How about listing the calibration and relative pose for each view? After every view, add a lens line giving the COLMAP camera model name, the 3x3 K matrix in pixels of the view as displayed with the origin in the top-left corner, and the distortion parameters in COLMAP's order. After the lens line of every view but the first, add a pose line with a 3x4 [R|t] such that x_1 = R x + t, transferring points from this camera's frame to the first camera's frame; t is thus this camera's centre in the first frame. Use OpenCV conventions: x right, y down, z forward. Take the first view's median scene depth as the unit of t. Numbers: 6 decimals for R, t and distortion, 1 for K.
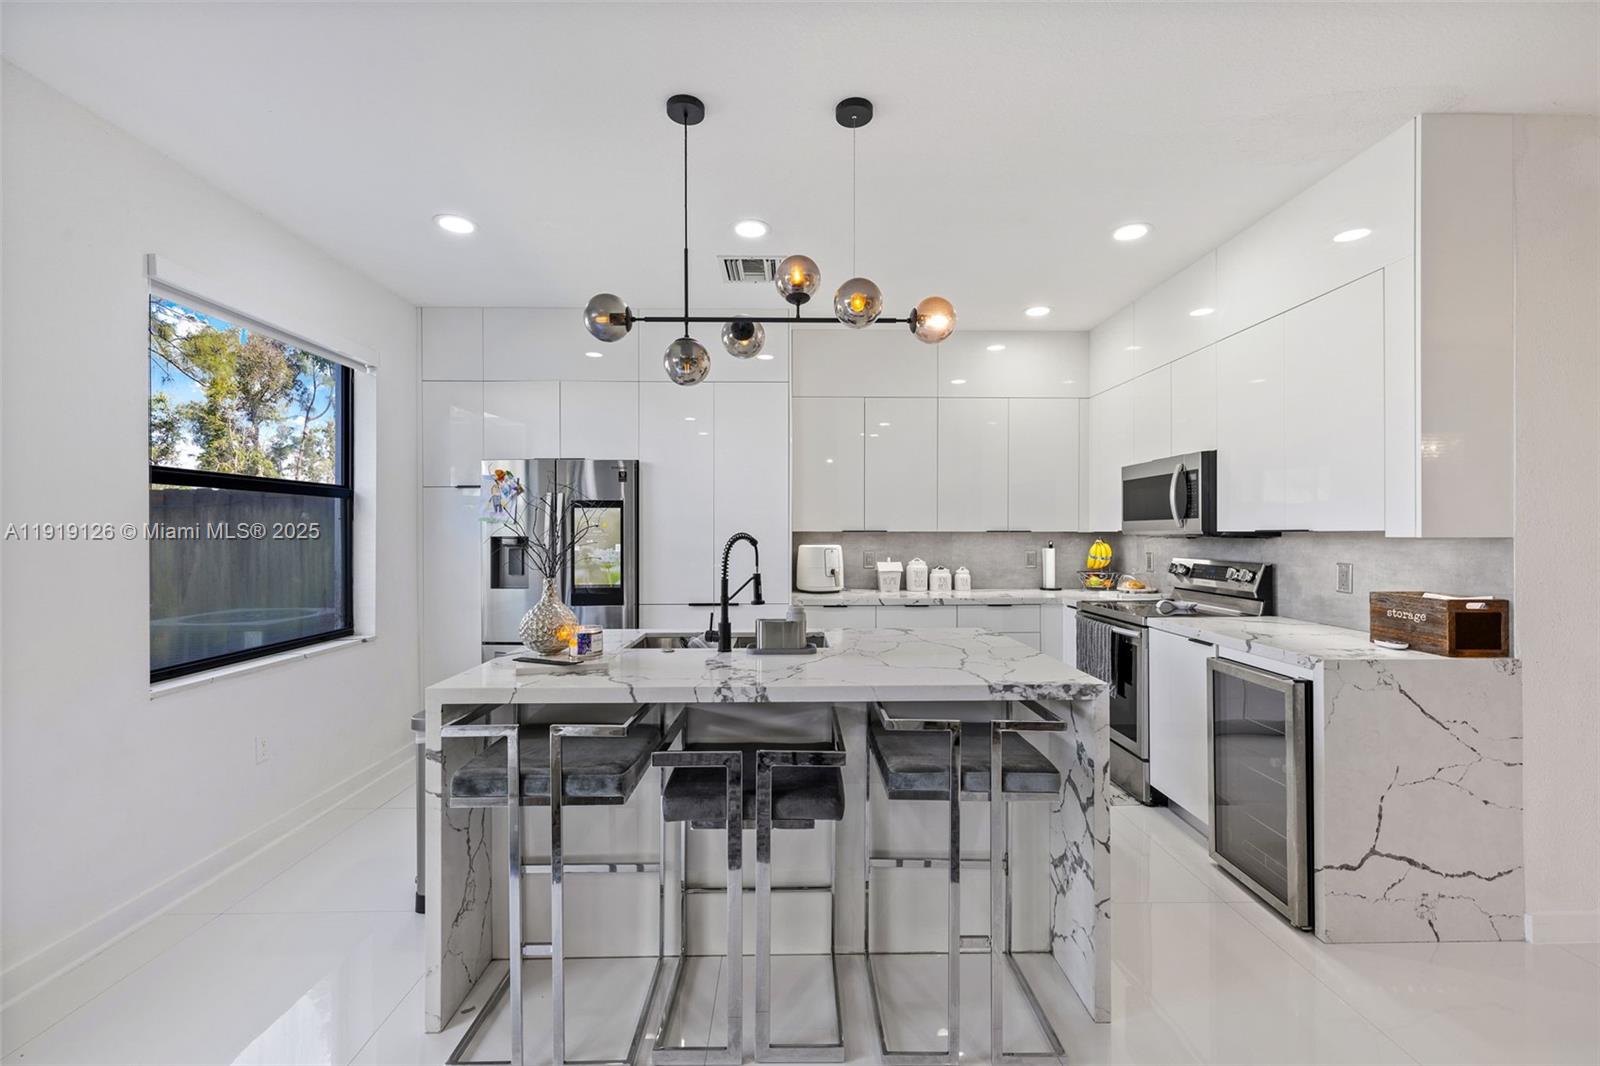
lens RADIAL K [[677.7, 0, 791.3], [0, 677.7, 530.8], [0, 0, 1]] dist [0.003075, 0.000127]
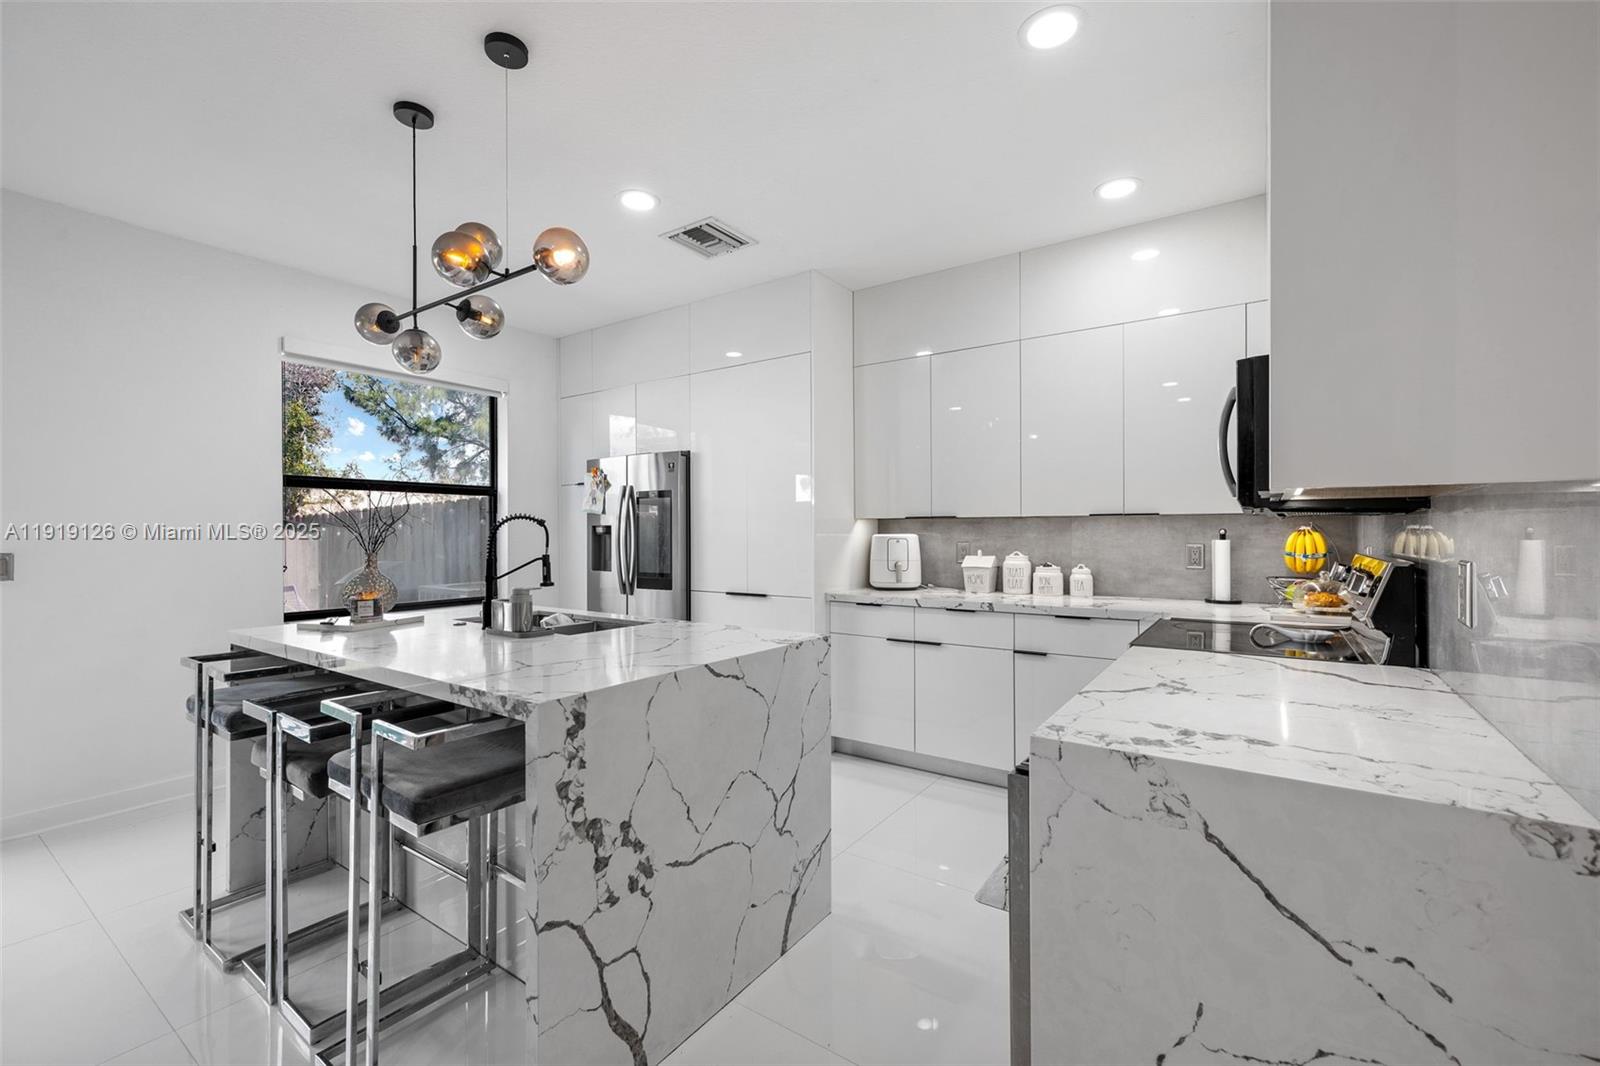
lens RADIAL K [[677.7, 0, 791.3], [0, 677.7, 530.8], [0, 0, 1]] dist [0.003075, 0.000127]
pose [[0.807754, -0.002939, -0.589513, 0.449063], [0.003195, 0.999995, -0.000607, 0.016763], [0.589511, -0.001393, 0.807759, 0.229897]]
